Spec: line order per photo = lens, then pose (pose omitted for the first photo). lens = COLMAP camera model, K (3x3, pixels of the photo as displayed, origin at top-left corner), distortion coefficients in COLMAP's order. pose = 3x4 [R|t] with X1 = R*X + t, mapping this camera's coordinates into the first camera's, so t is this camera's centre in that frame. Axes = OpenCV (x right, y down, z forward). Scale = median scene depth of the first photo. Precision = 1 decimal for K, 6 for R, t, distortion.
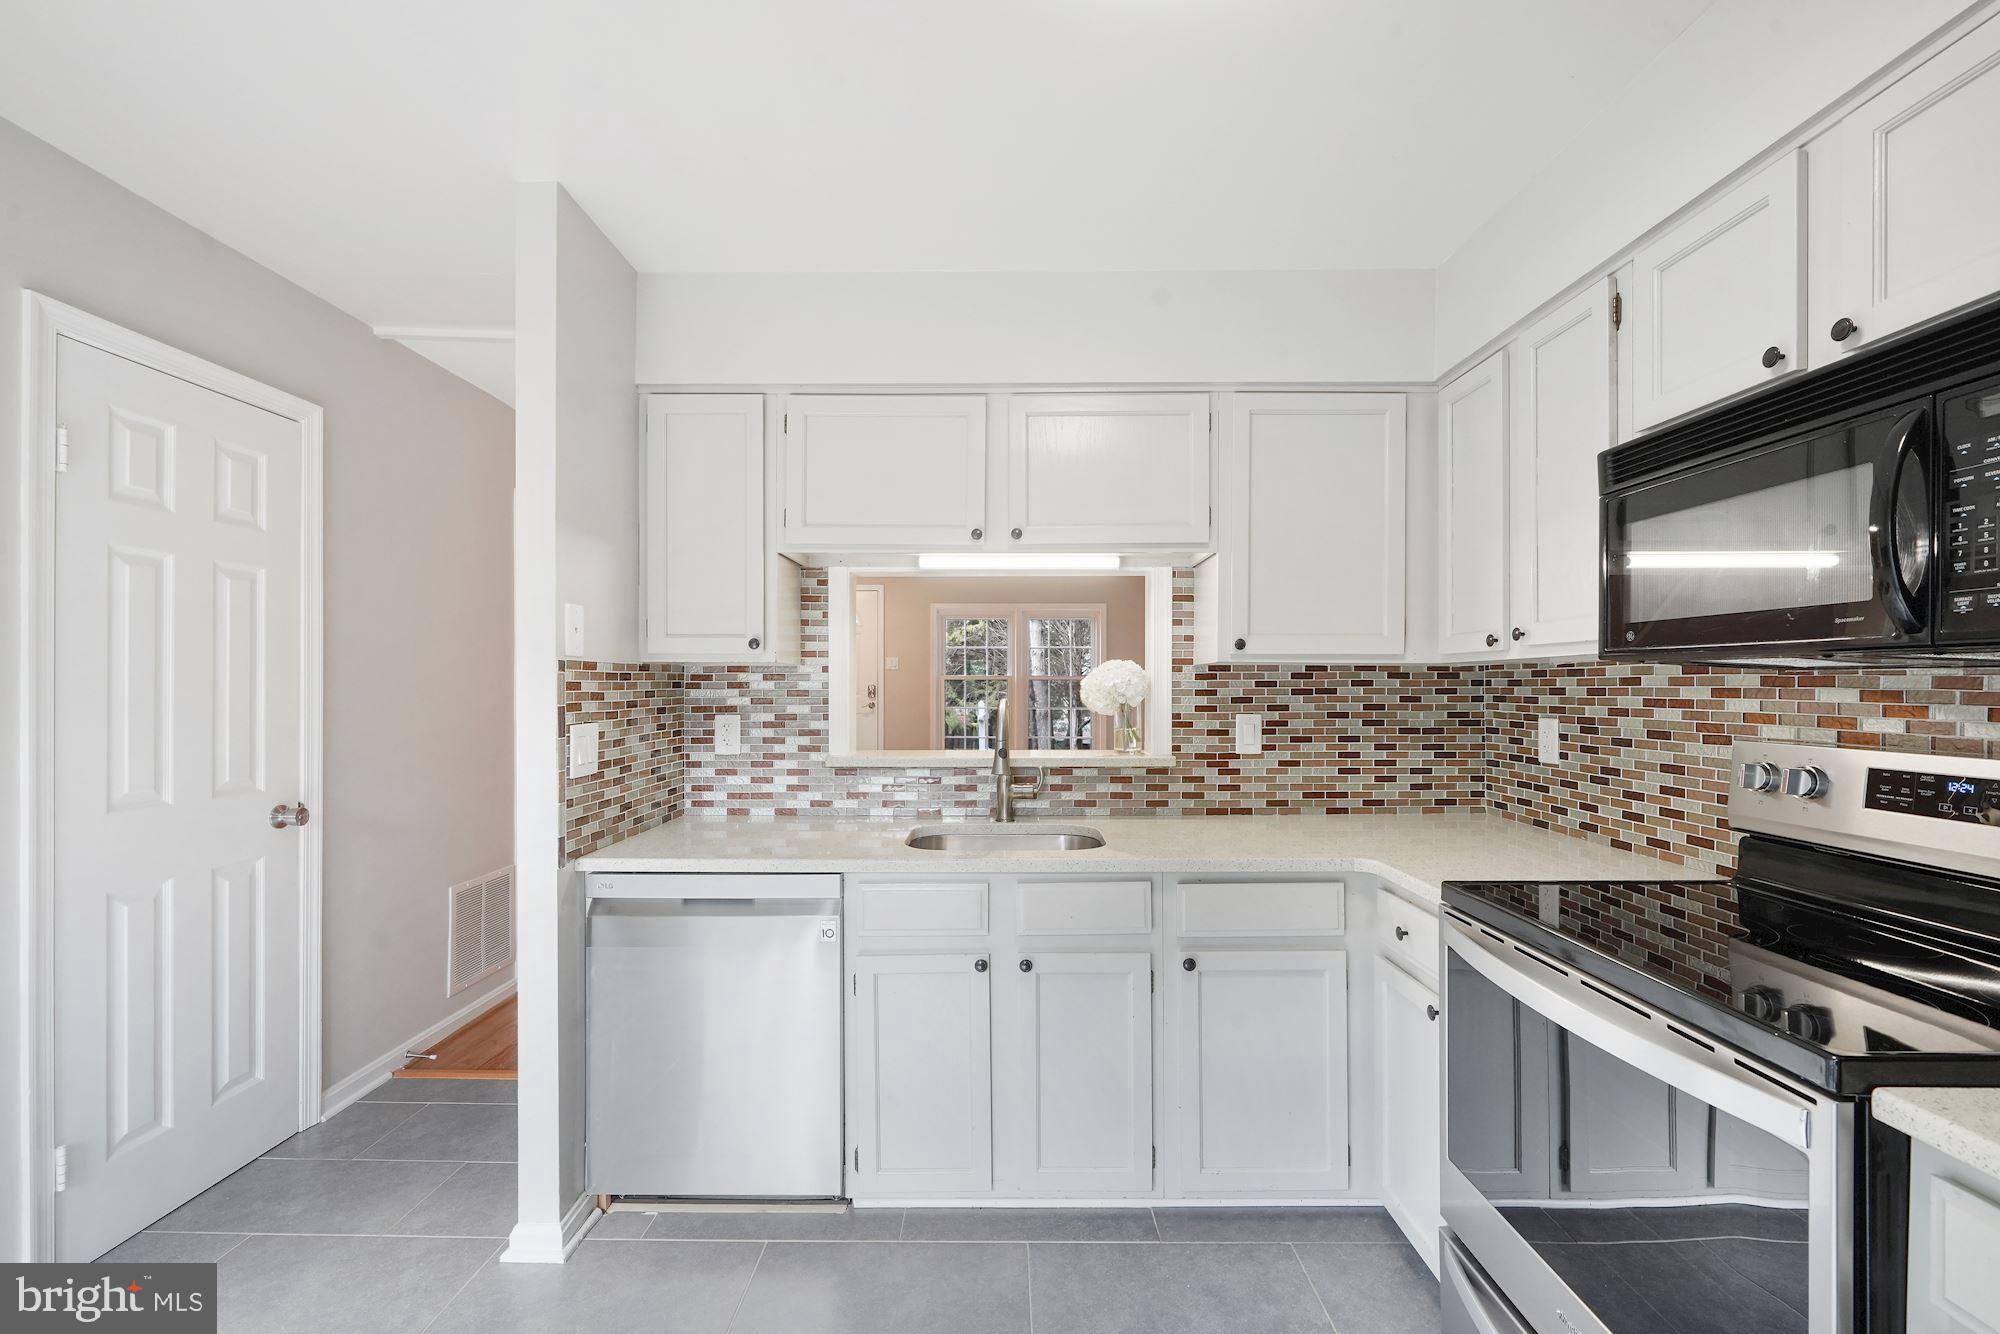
lens RADIAL K [[827.1, 0, 998.7], [0, 827.1, 689.3], [0, 0, 1]] dist [-0.000269, -0.001383]
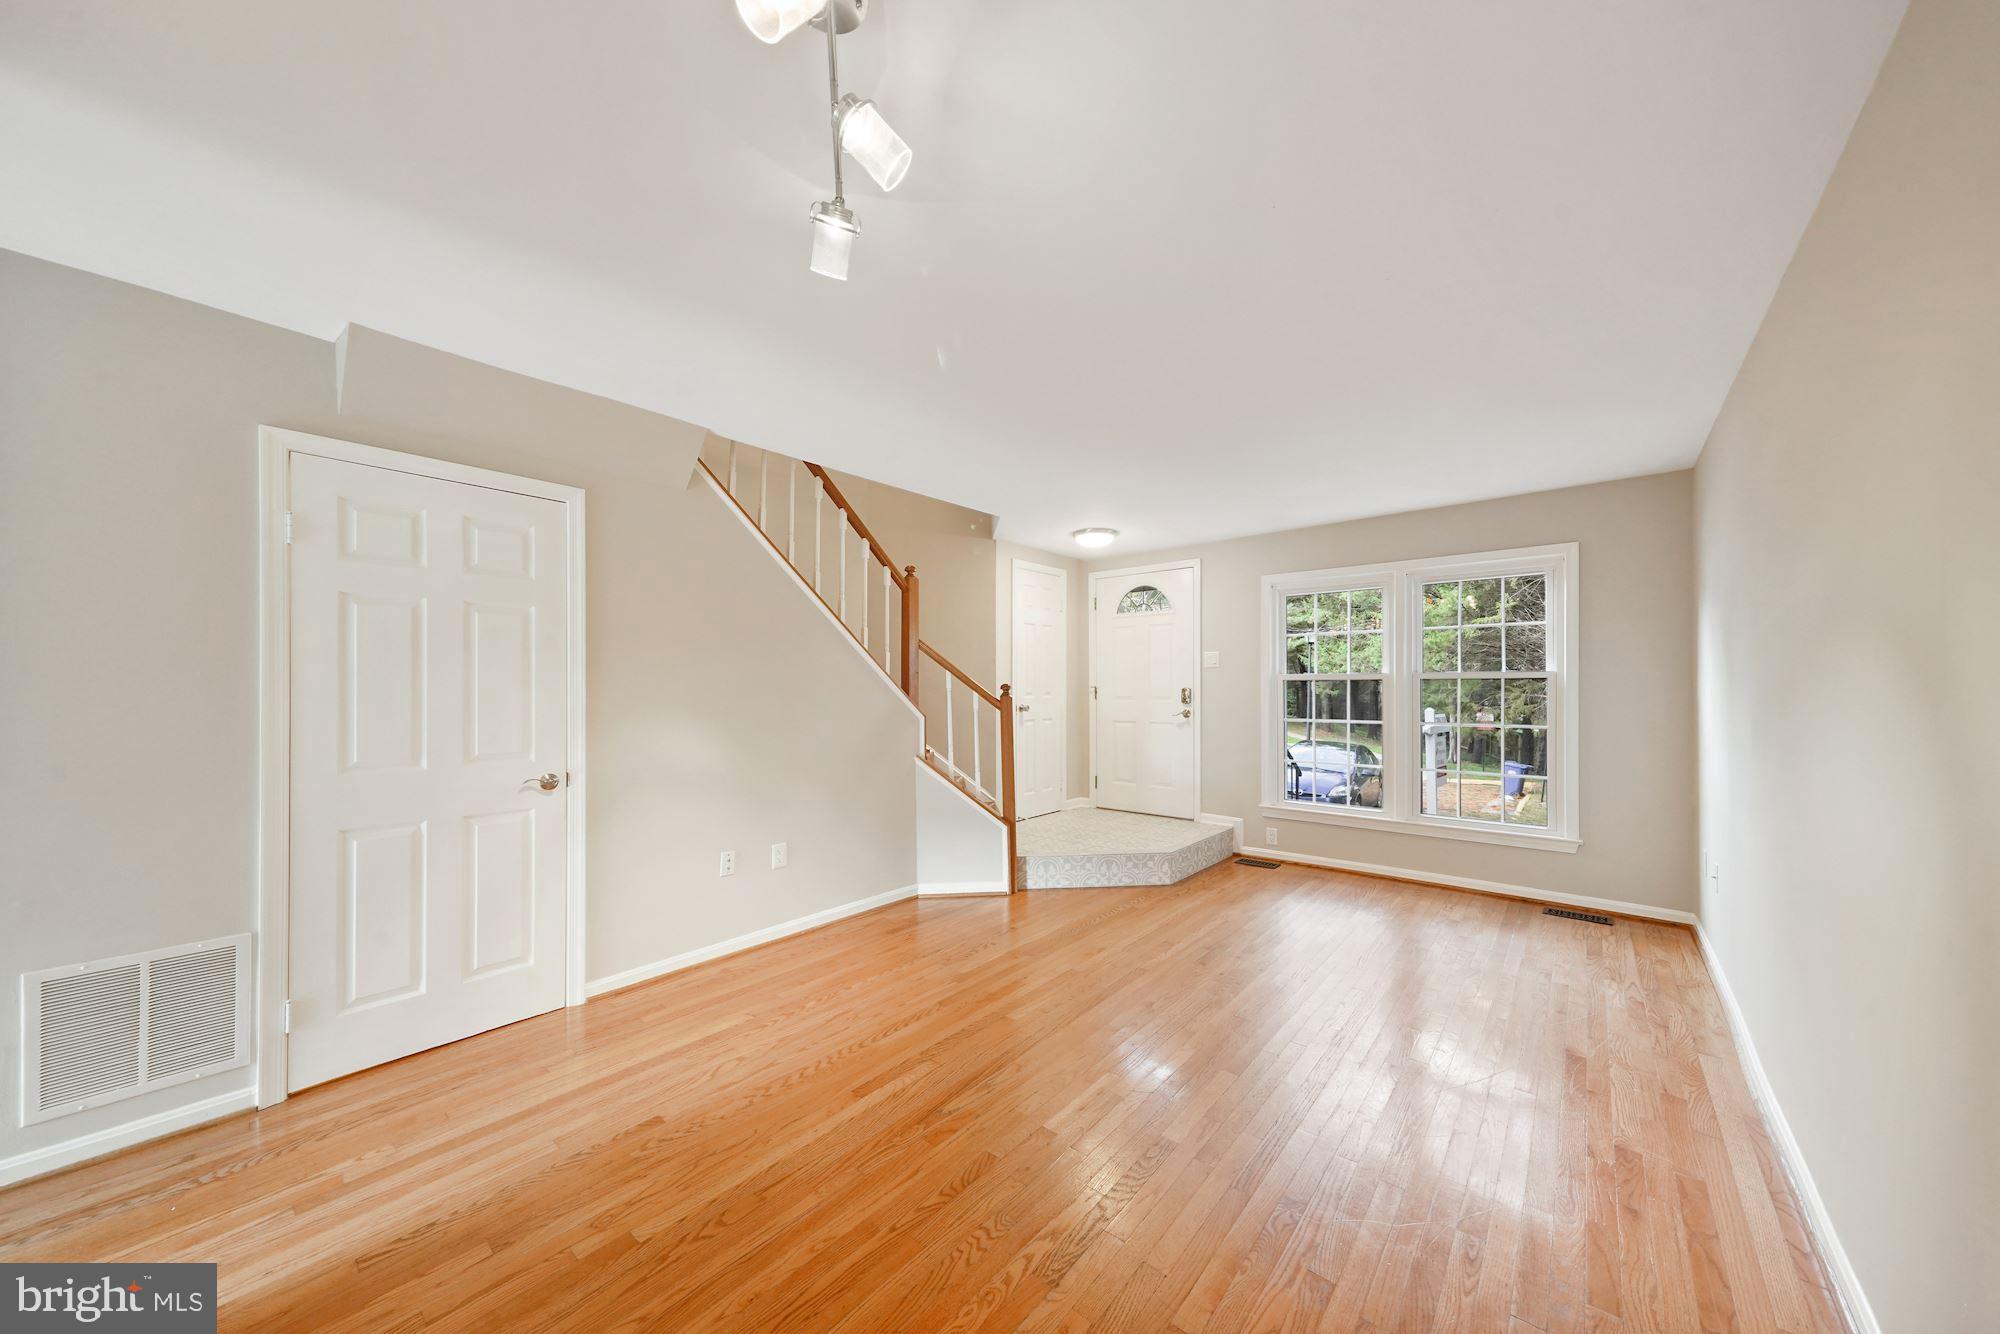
lens RADIAL K [[693.1, 0, 1017.2], [0, 693.1, 674.4], [0, 0, 1]] dist [0.011180, -0.000576]
pose [[0.763801, -0.015944, -0.645255, 0.501019], [0.000627, 0.999713, -0.023961, -0.007925], [0.645451, 0.017897, 0.763592, 1.362396]]
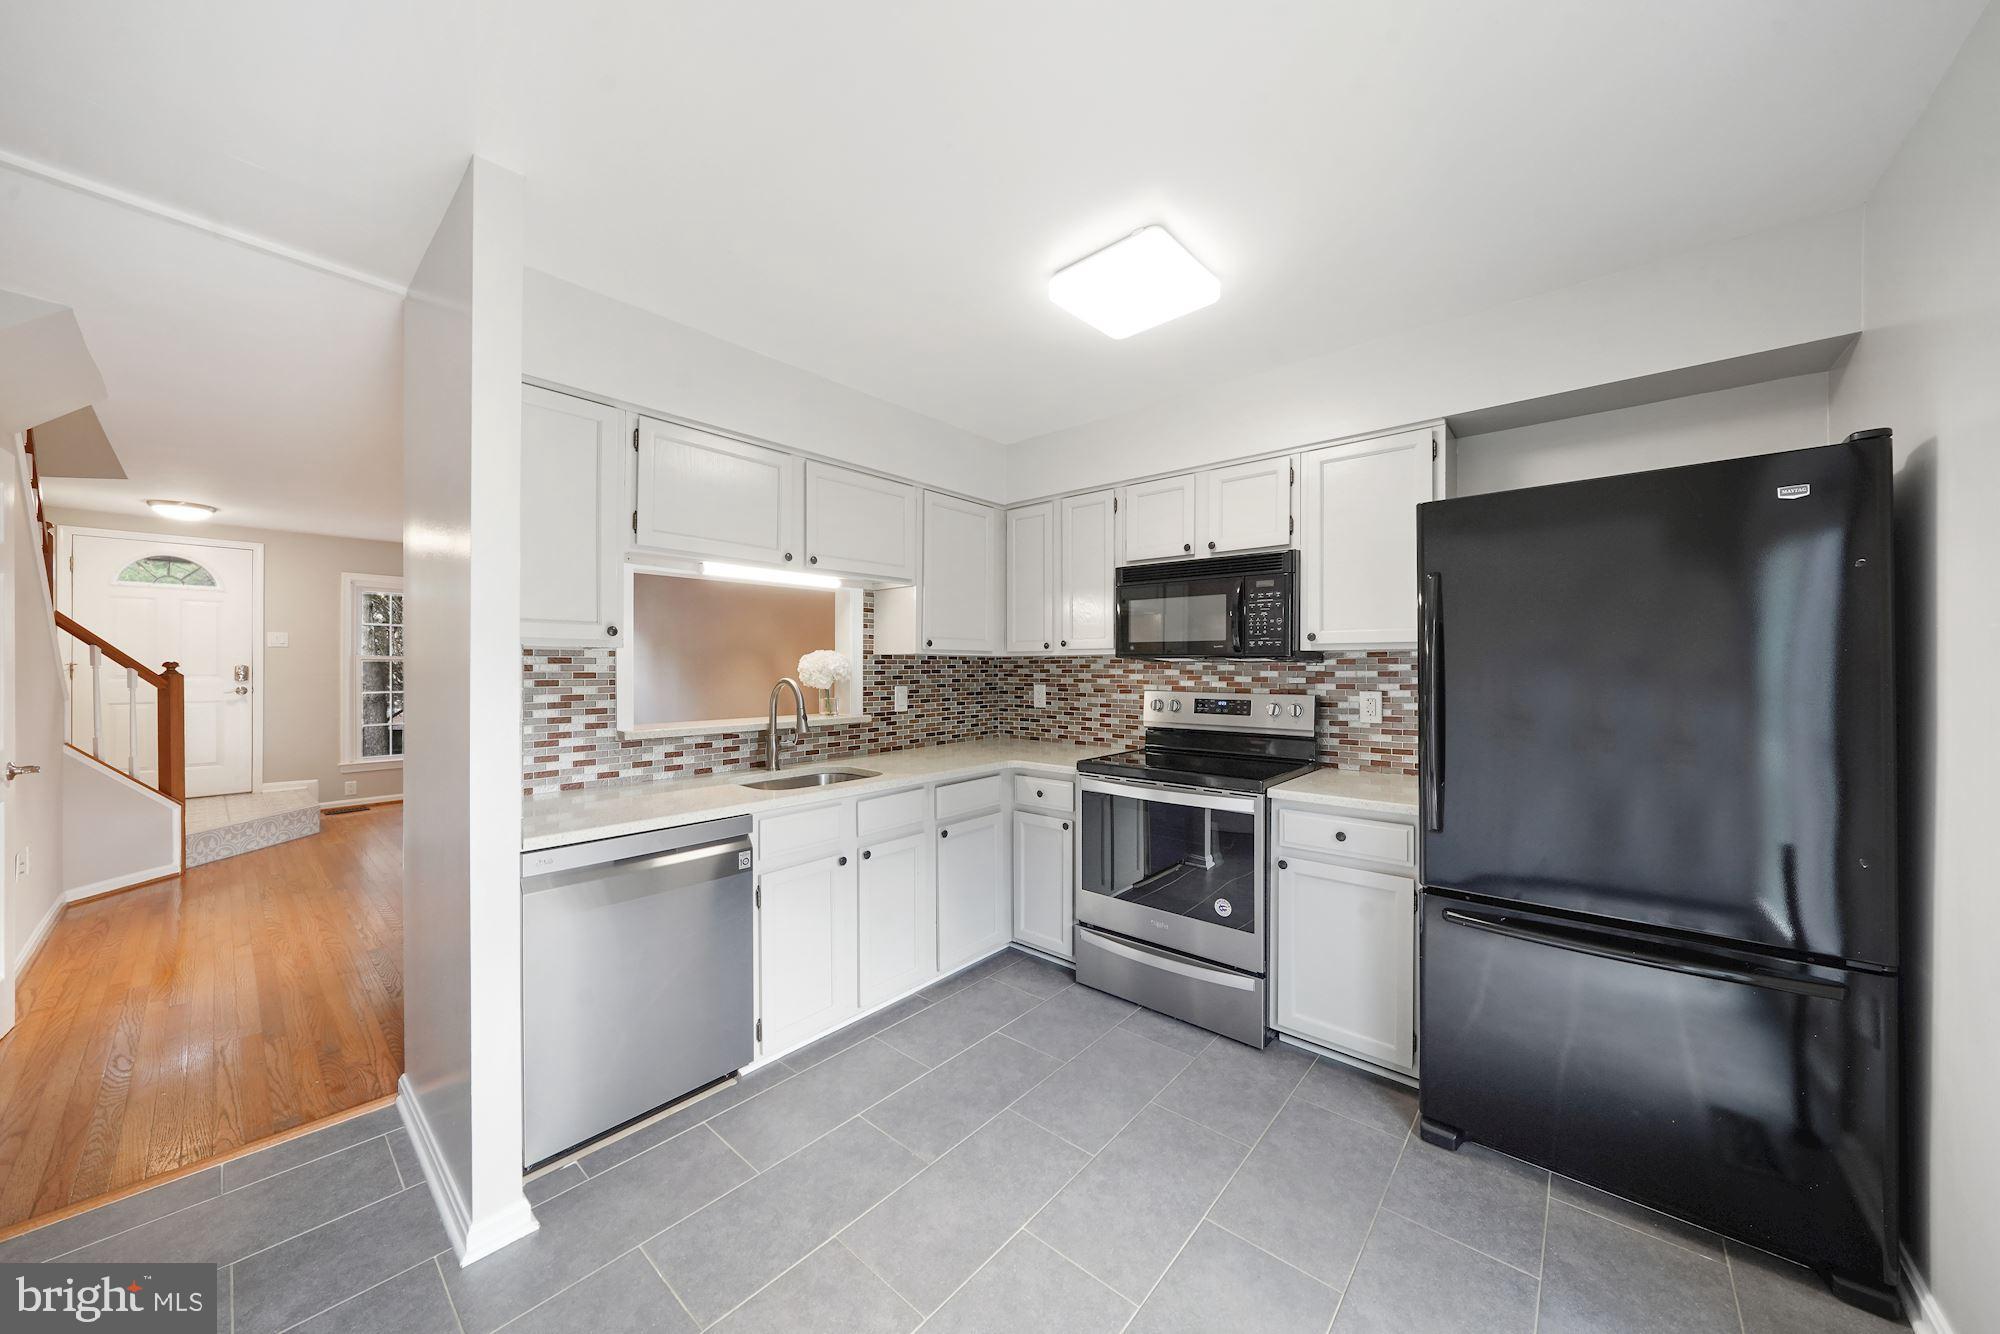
lens RADIAL K [[693.1, 0, 1003.2], [0, 693.1, 667.8], [0, 0, 1]] dist [0.011180, -0.000576]
pose [[0.650056, -0.000390, 0.759886, -0.650876], [0.002069, 0.999997, -0.001257, -0.003397], [-0.759883, 0.002390, 0.650055, -0.009637]]
